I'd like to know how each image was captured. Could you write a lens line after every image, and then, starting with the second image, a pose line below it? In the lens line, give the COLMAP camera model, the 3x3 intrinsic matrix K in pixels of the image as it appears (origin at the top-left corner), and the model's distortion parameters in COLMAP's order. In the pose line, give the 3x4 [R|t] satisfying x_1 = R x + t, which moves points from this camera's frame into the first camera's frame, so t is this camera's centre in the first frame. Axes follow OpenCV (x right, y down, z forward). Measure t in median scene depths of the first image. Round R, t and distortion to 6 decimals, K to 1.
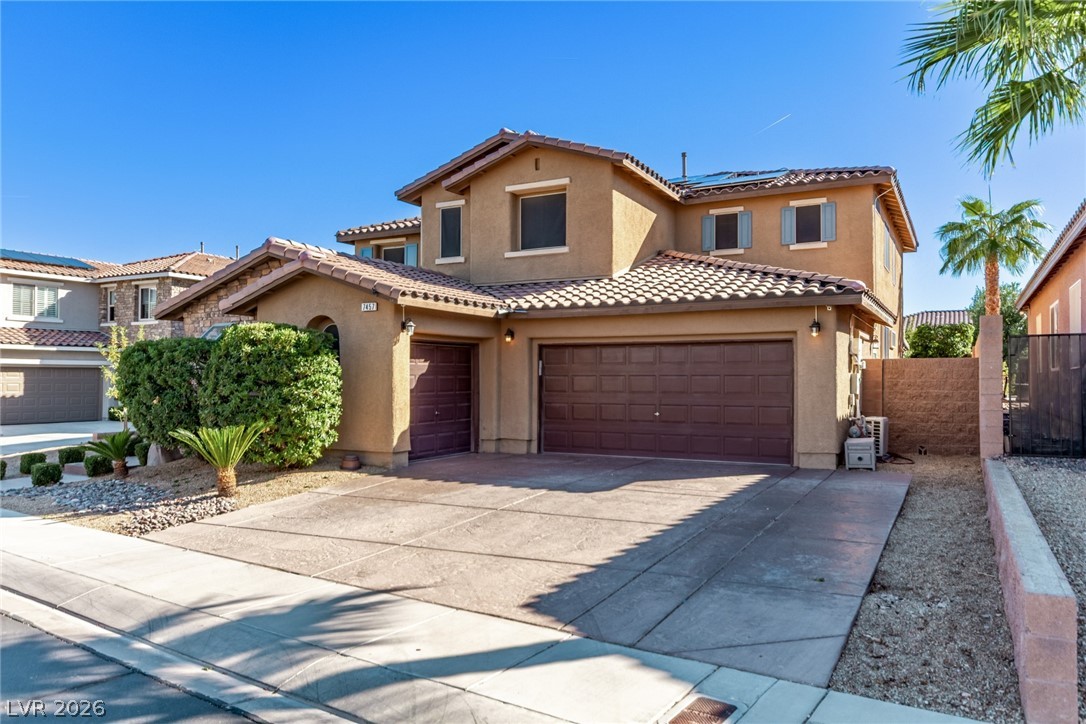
lens RADIAL K [[748.0, 0, 545.2], [0, 748.0, 359.4], [0, 0, 1]] dist [-0.009276, -0.000436]
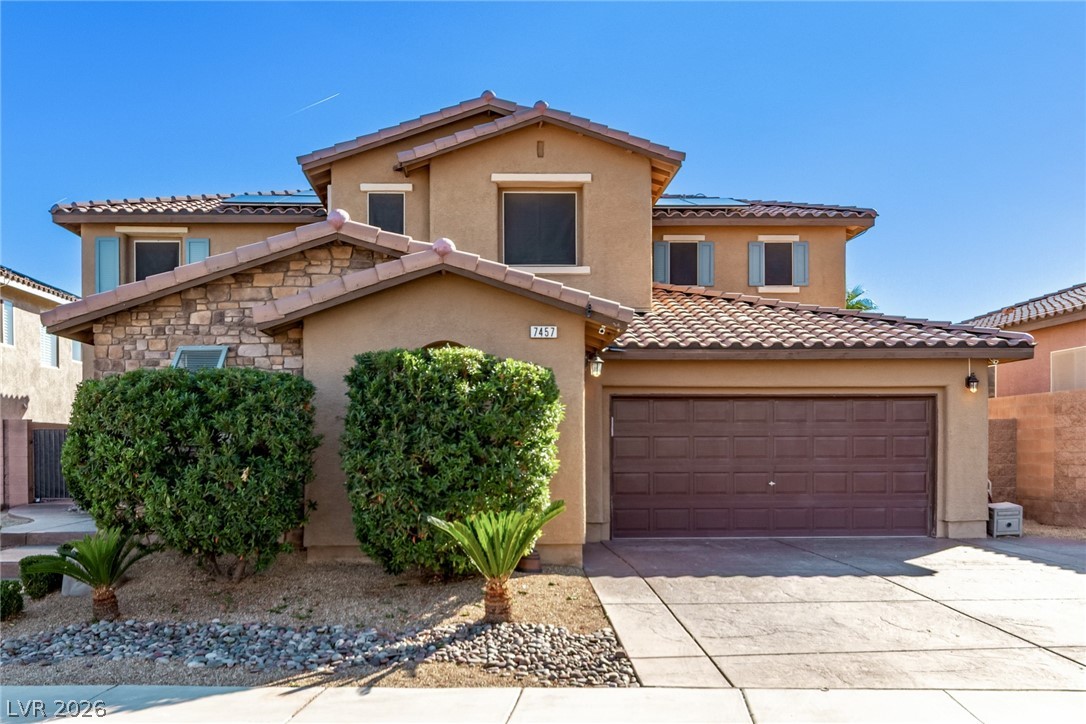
lens RADIAL K [[962.2, 0, 528.2], [0, 962.2, 456.8], [0, 0, 1]] dist [-0.001641, 0.010463]
pose [[0.874562, -0.007365, 0.484858, -0.562024], [-0.008045, 0.999527, 0.029694, 0.014342], [-0.484847, -0.029870, 0.874089, 0.202188]]
